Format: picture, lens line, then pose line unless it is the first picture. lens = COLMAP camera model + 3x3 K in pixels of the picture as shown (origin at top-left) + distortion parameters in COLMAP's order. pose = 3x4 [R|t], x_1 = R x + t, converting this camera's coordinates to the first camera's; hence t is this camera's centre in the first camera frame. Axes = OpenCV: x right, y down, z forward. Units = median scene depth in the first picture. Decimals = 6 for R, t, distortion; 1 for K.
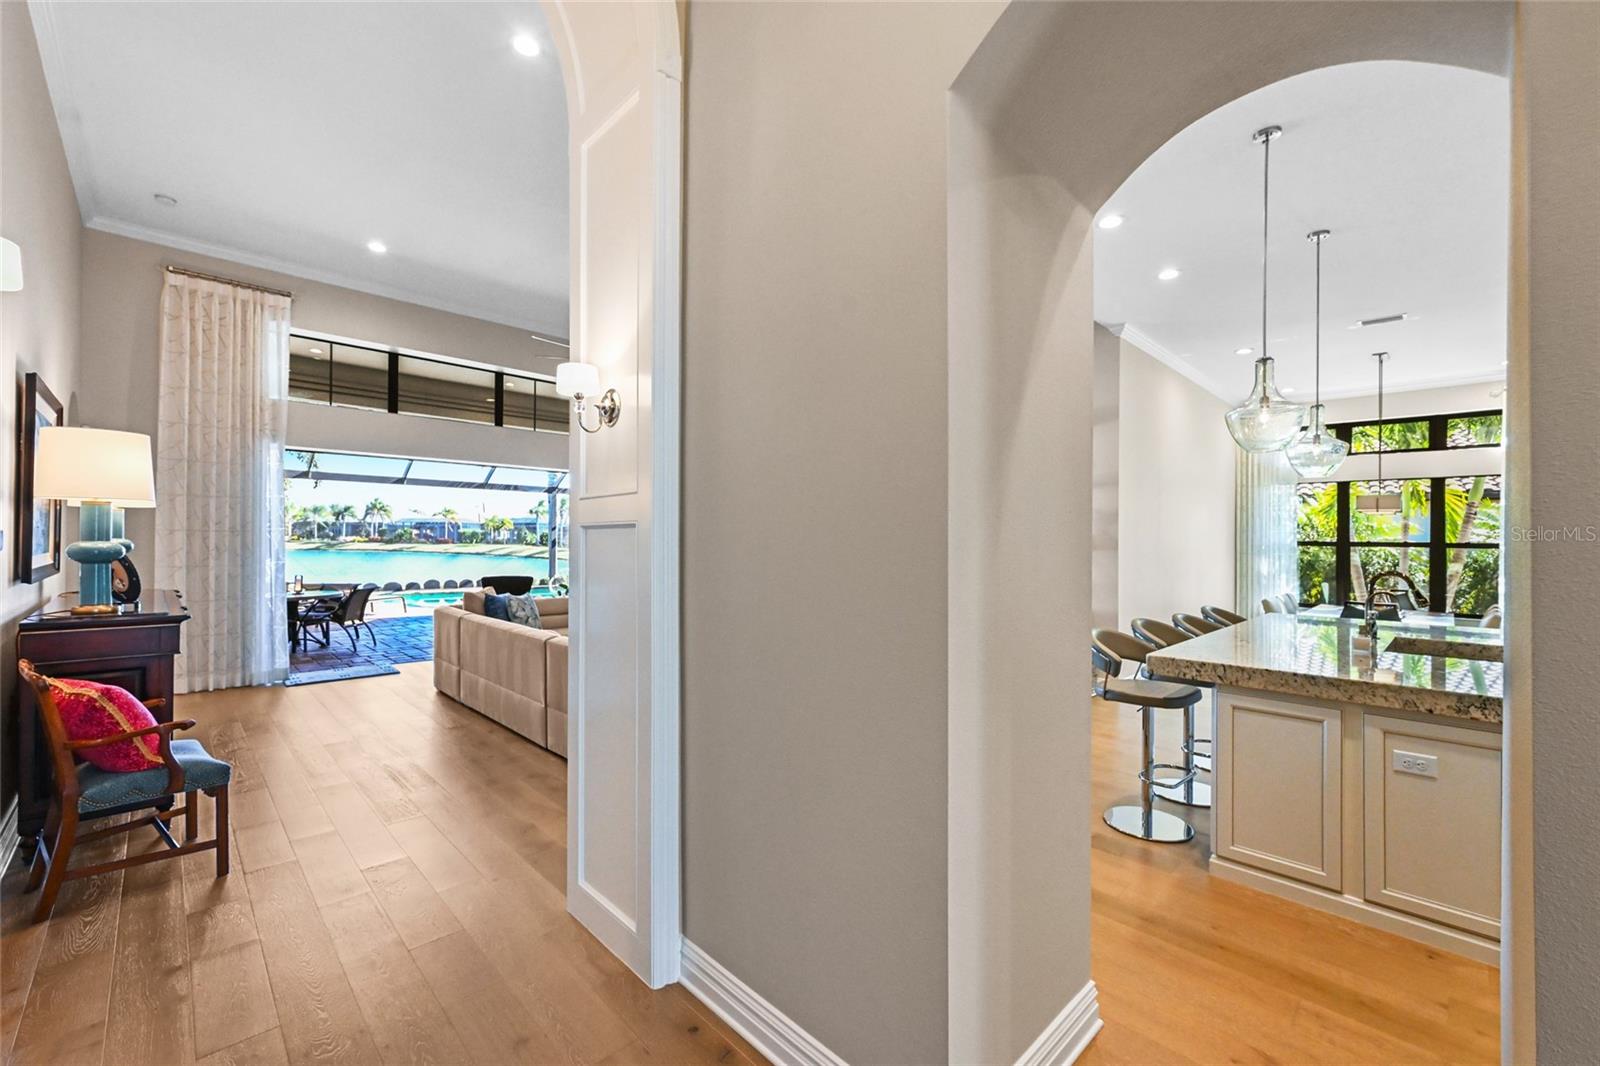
lens RADIAL K [[657.6, 0, 794.5], [0, 657.6, 543.2], [0, 0, 1]] dist [-0.000452, -0.000133]
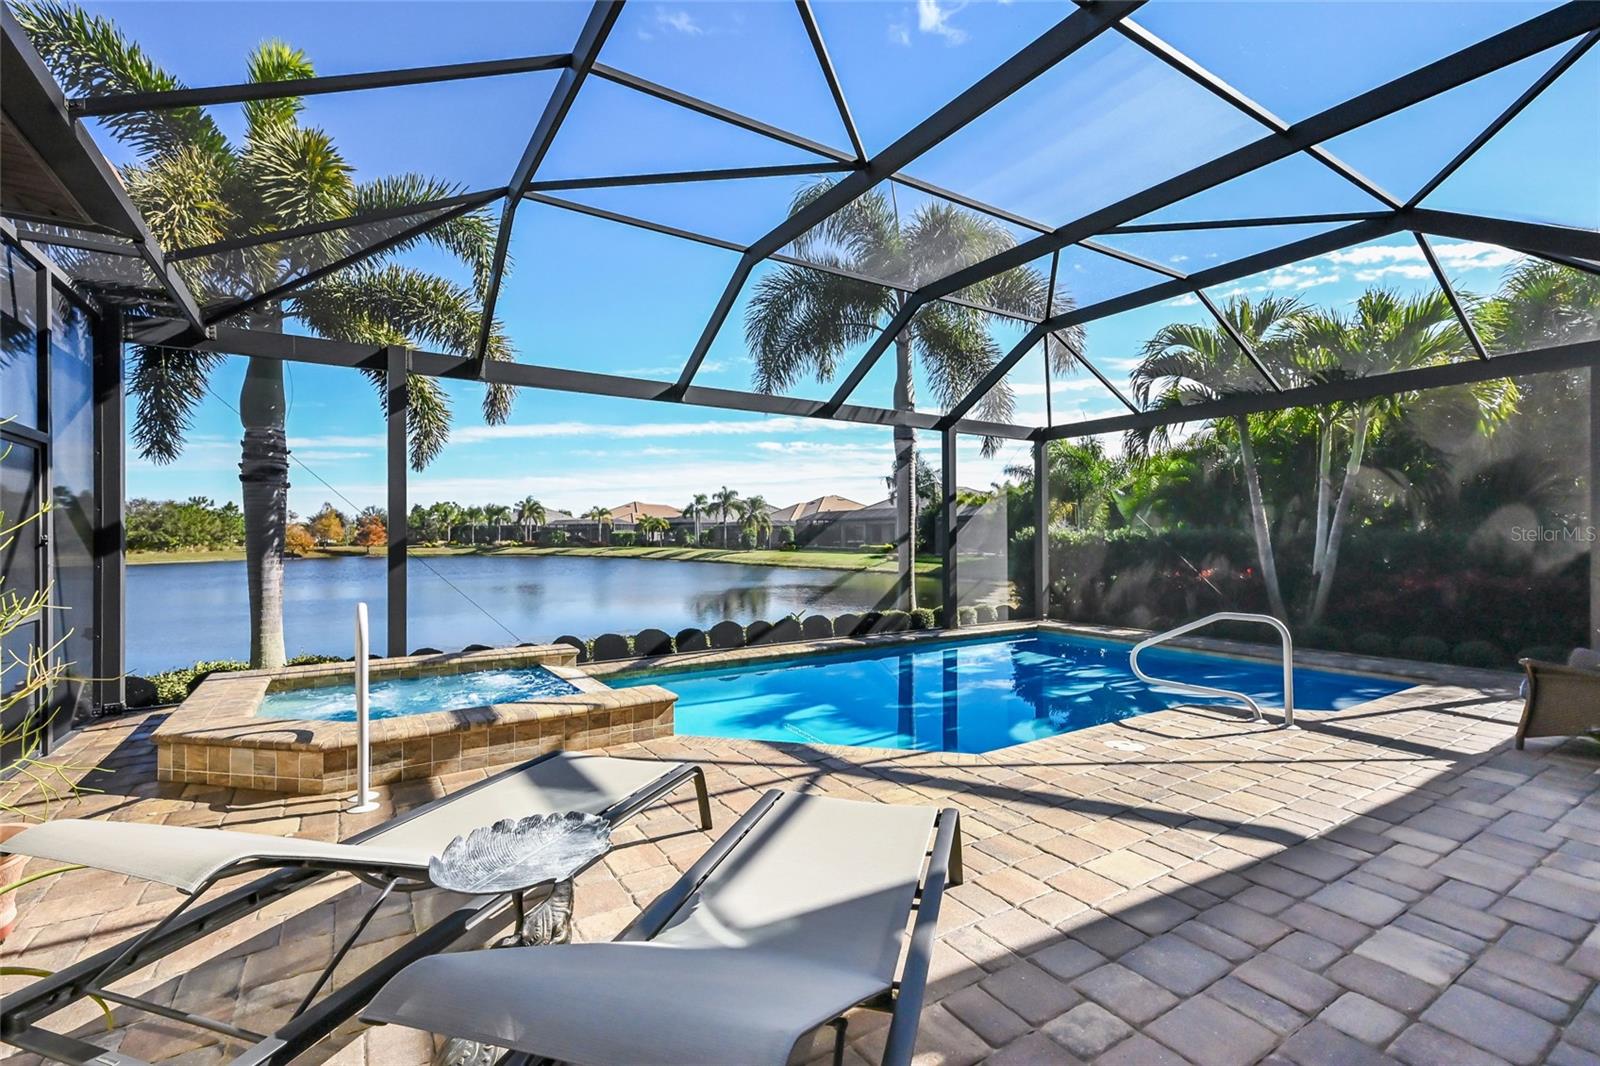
lens RADIAL K [[704.5, 0, 806.3], [0, 704.5, 537.0], [0, 0, 1]] dist [0.003747, 0.000383]
pose [[0.982582, -0.016656, -0.185083, -0.062488], [0.015255, 0.999843, -0.008990, 0.000343], [0.185203, 0.006010, 0.982682, 0.082585]]
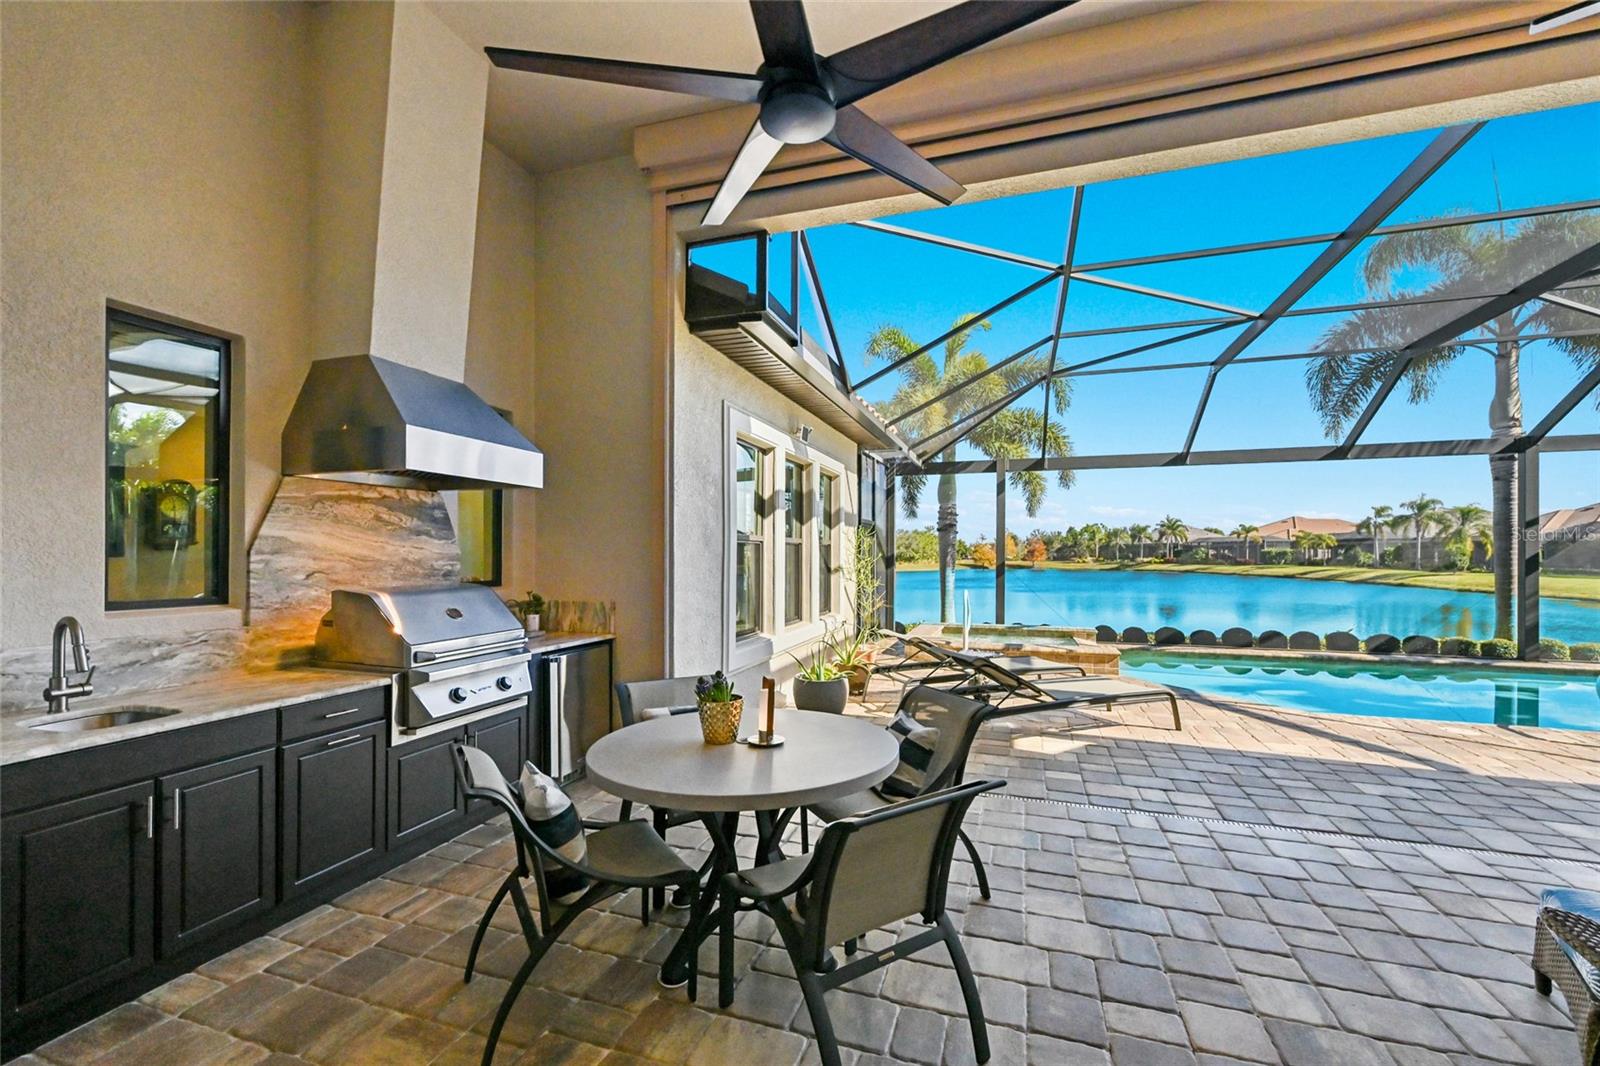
lens RADIAL K [[643.2, 0, 808.7], [0, 643.2, 557.2], [0, 0, 1]] dist [0.000193, 0.000135]
pose [[0.468141, -0.009434, -0.883603, -0.035446], [-0.000129, 0.999942, -0.010744, -0.000122], [0.883654, 0.005144, 0.468113, 0.062870]]
